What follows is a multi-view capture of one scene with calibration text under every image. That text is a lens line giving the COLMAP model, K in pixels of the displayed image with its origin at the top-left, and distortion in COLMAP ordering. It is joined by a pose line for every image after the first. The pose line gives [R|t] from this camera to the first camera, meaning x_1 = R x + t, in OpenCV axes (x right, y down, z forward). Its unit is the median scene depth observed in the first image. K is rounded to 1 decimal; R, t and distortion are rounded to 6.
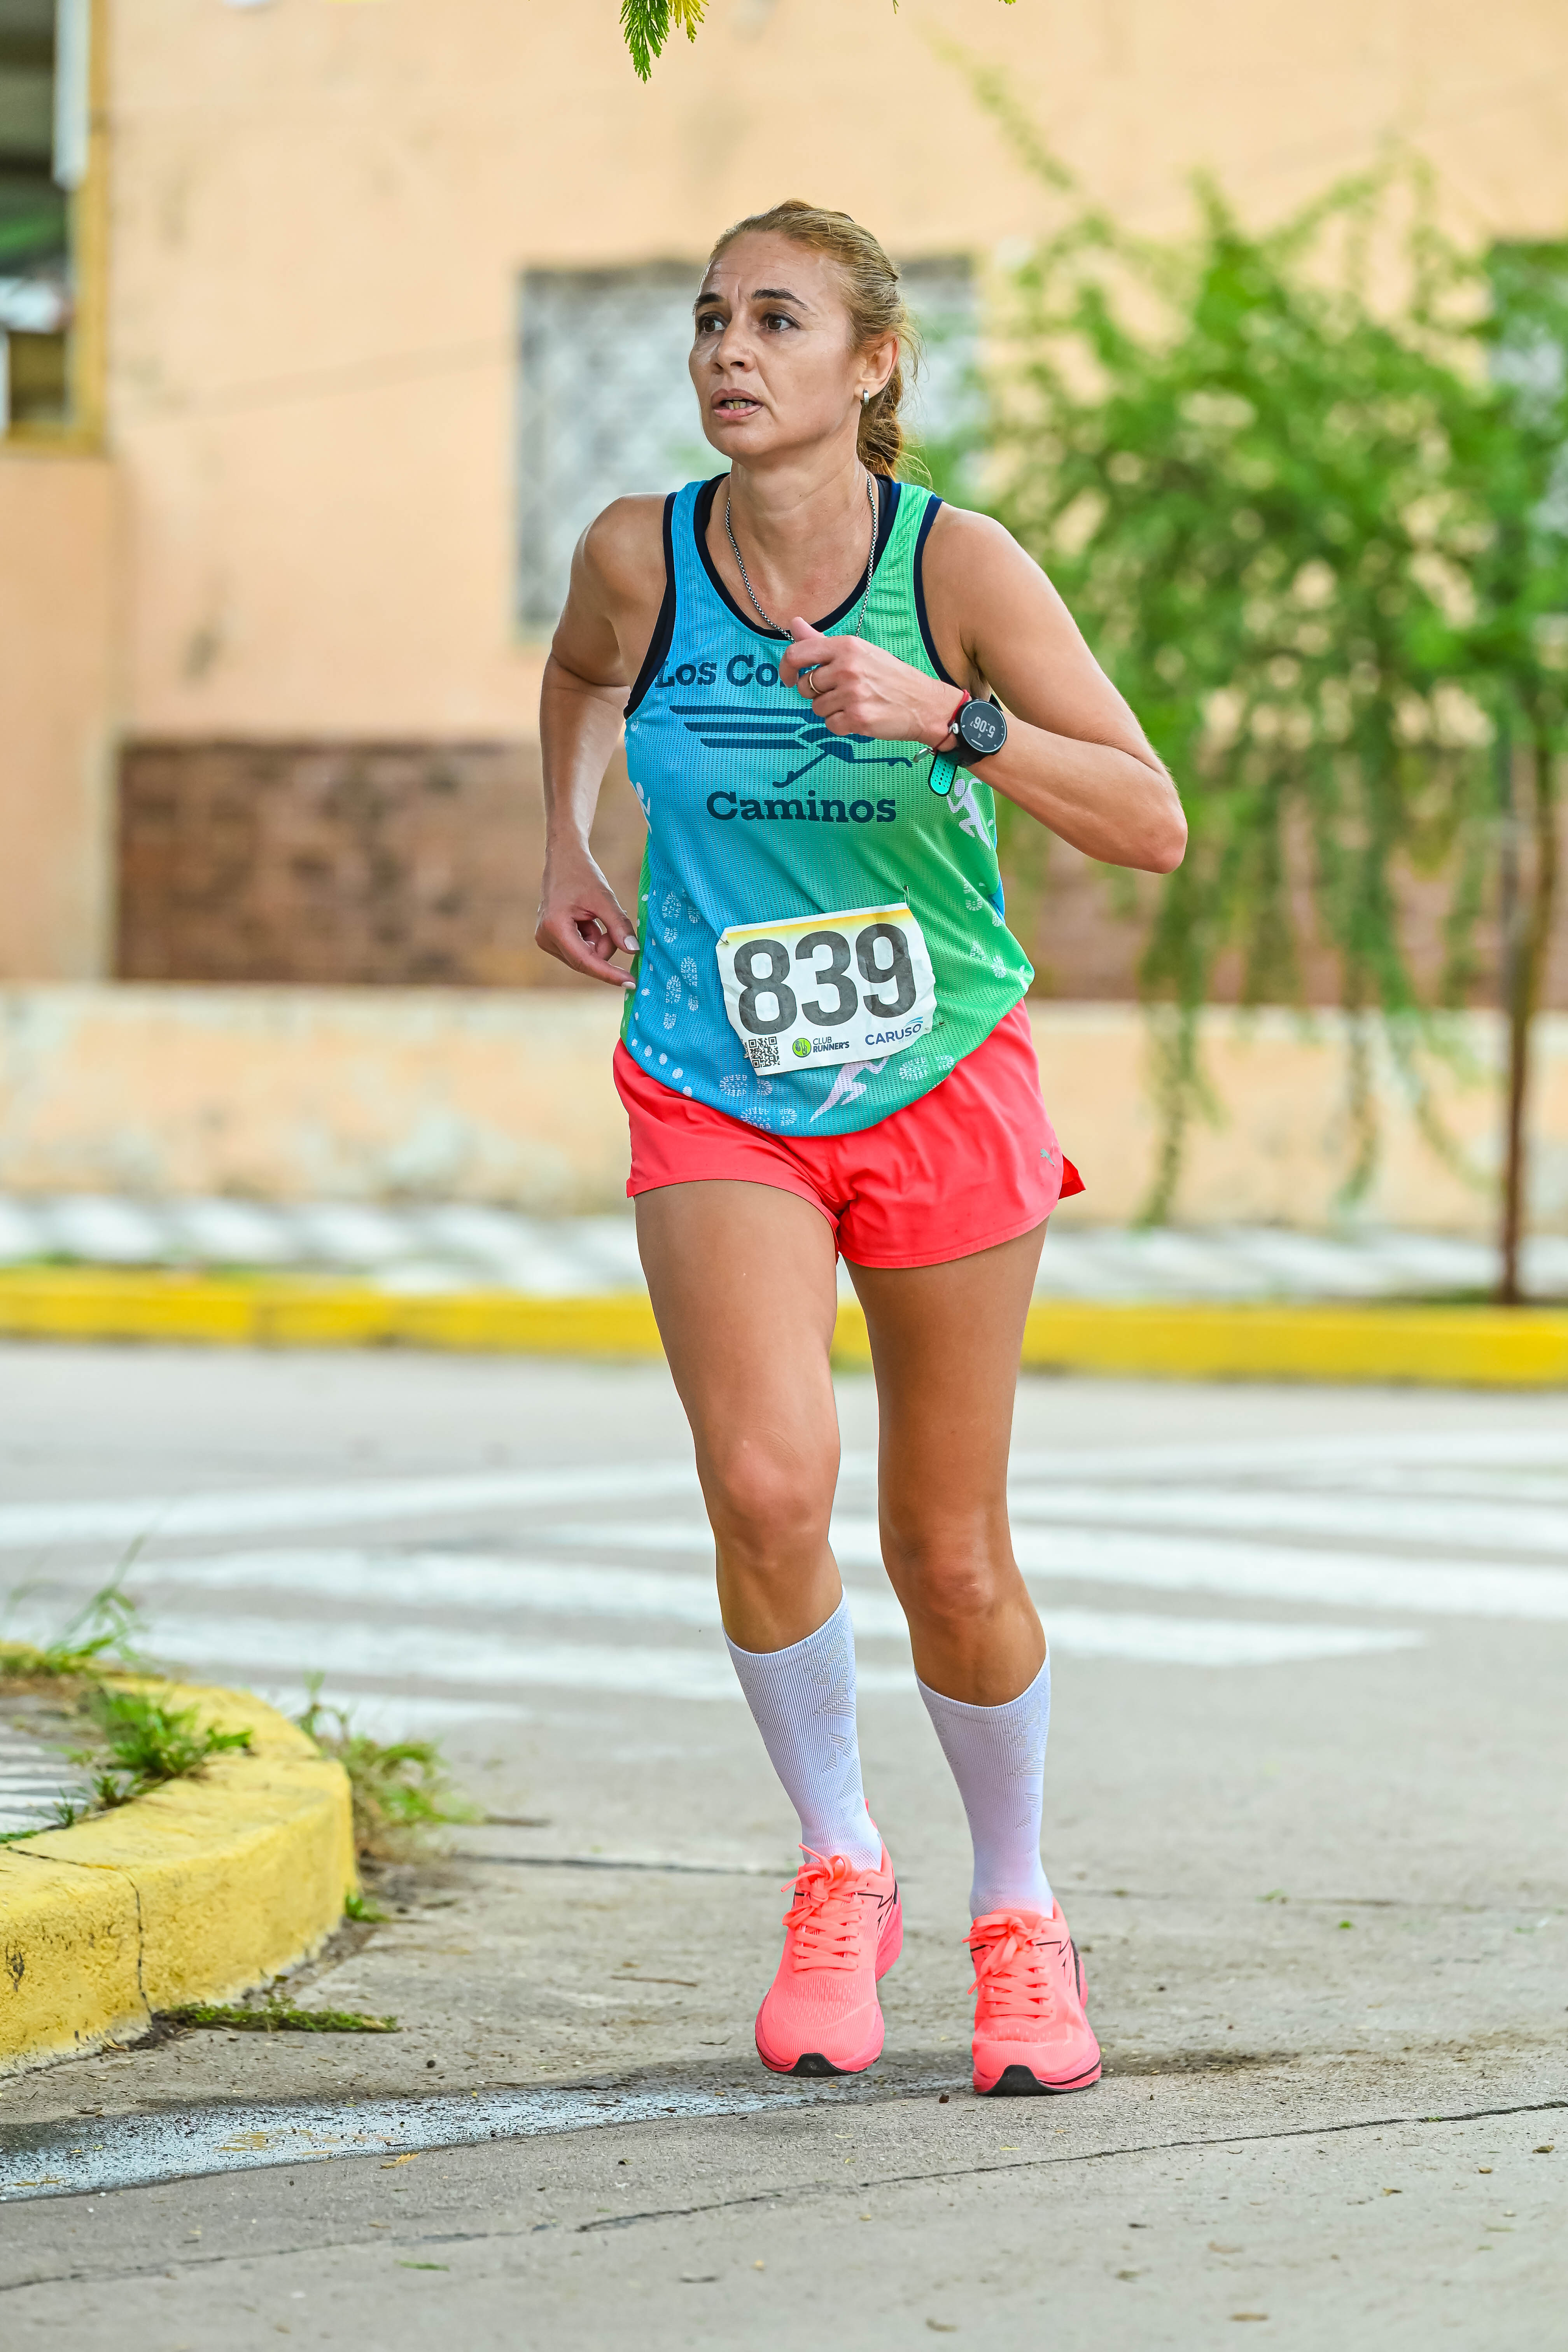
lens RADIAL K [[13422.7, 0, 783.1], [0, 13422.7, 1174.7], [0, 0, 1]] dist [-0.241165, 13.009617]
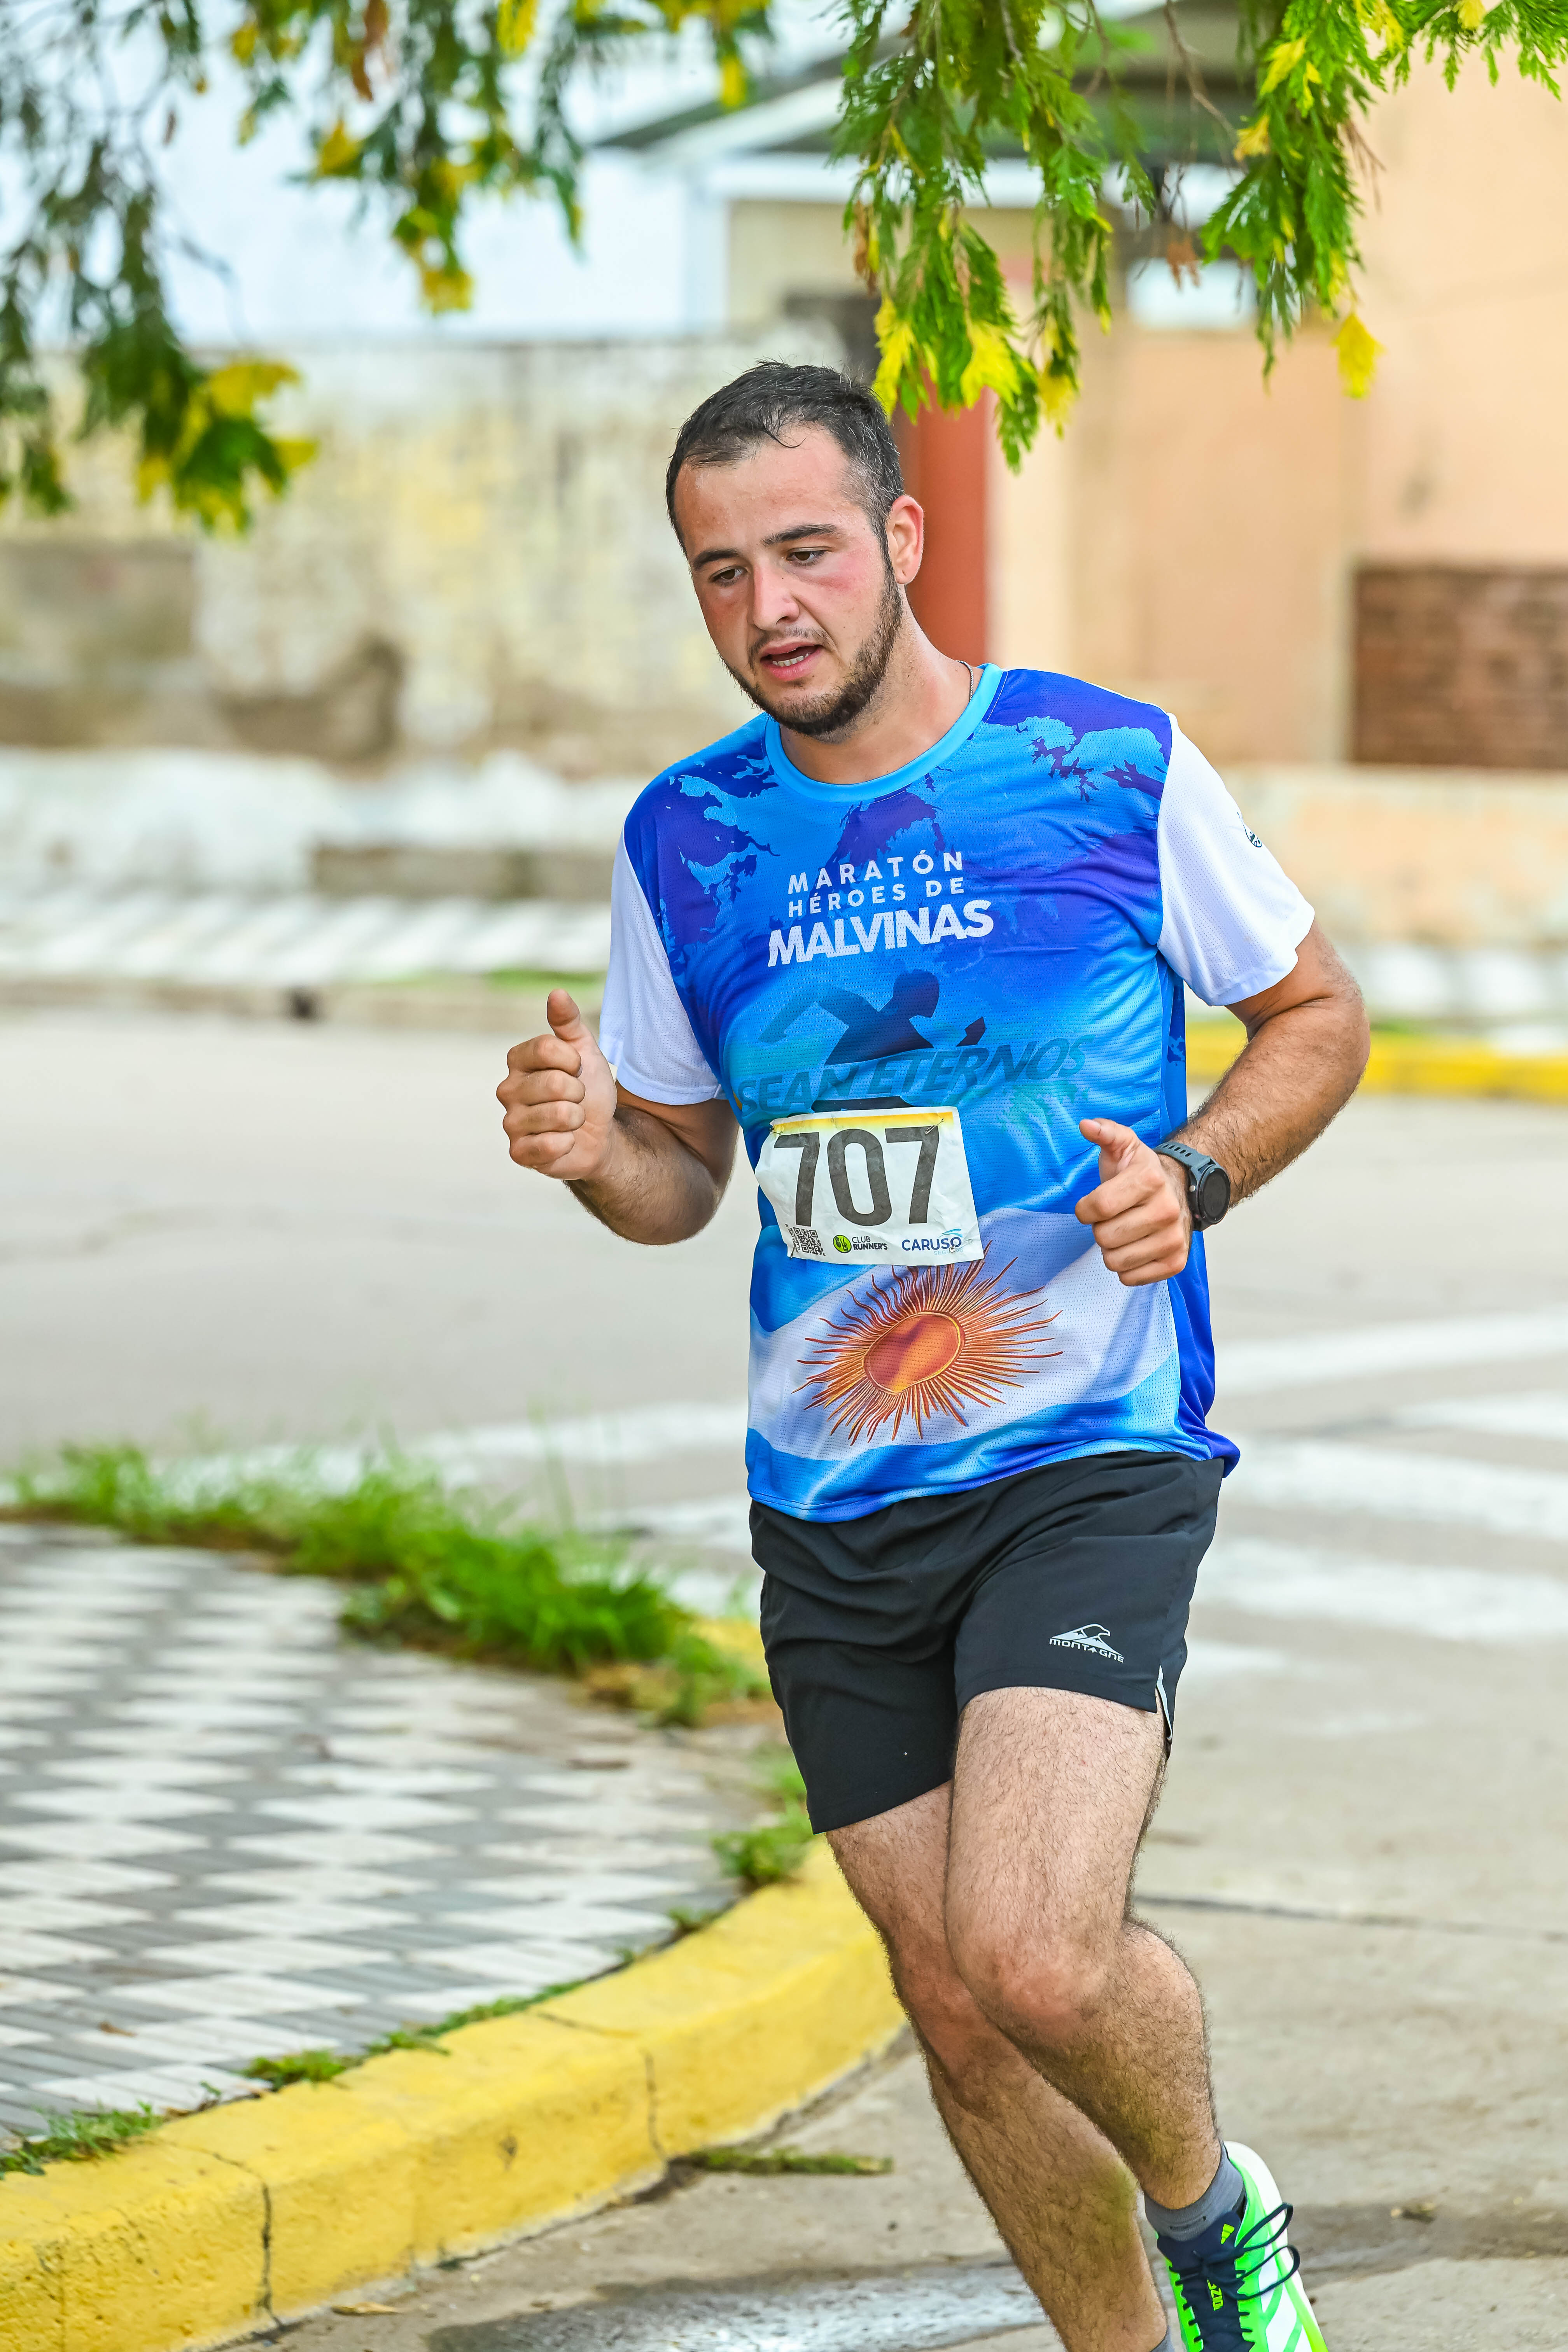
lens RADIAL K [[10072.2, 0, 785.6], [0, 10072.2, 1301.0], [0, 0, 1]] dist [0.030116, 0.381167]
pose [[0.990619, 0.004313, -0.136587, 0.075851], [0.004022, 0.998149, 0.060690, -0.059028], [0.136595, -0.060670, 0.988767, 0.165028]]
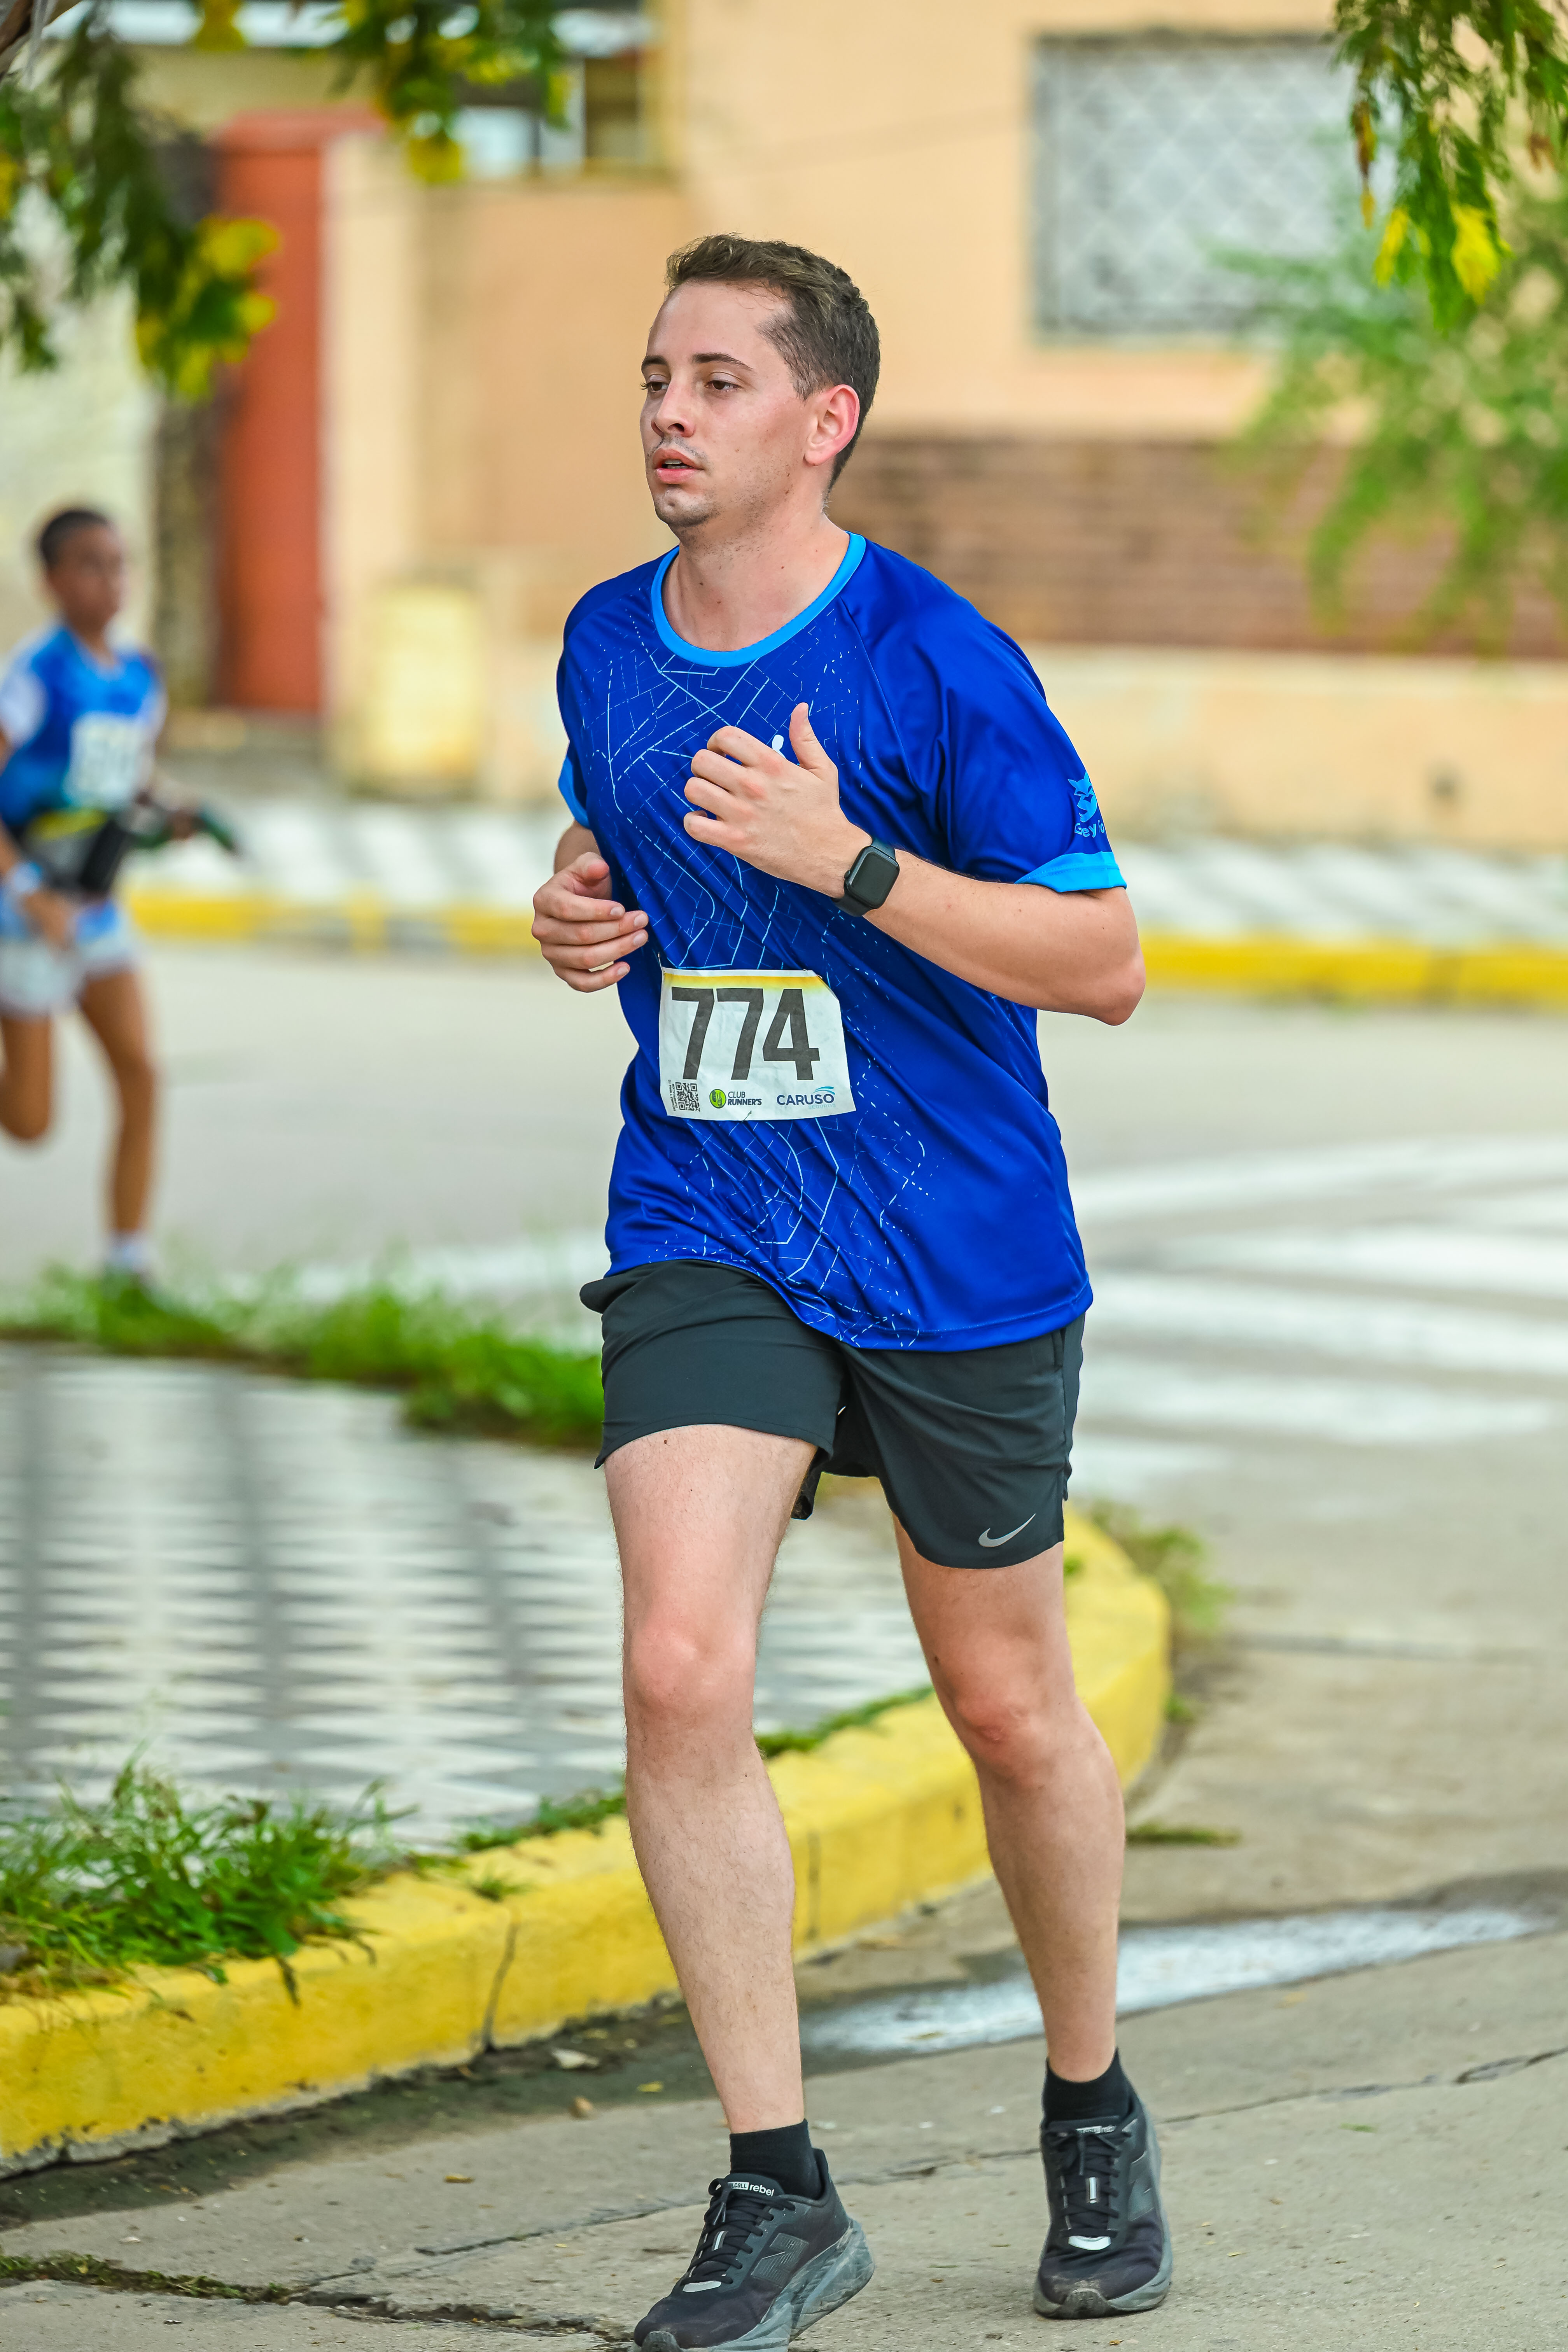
lens RADIAL K [[11550.1, 0, 782.9], [0, 11550.1, 1464.2], [0, 0, 1]] dist [-0.062259, -2.445977]
pose [[0.999659, -0.003654, -0.025837, -0.042779], [0.005642, 0.996993, 0.077286, -0.055296], [0.025477, -0.077406, 0.996674, -0.084868]]
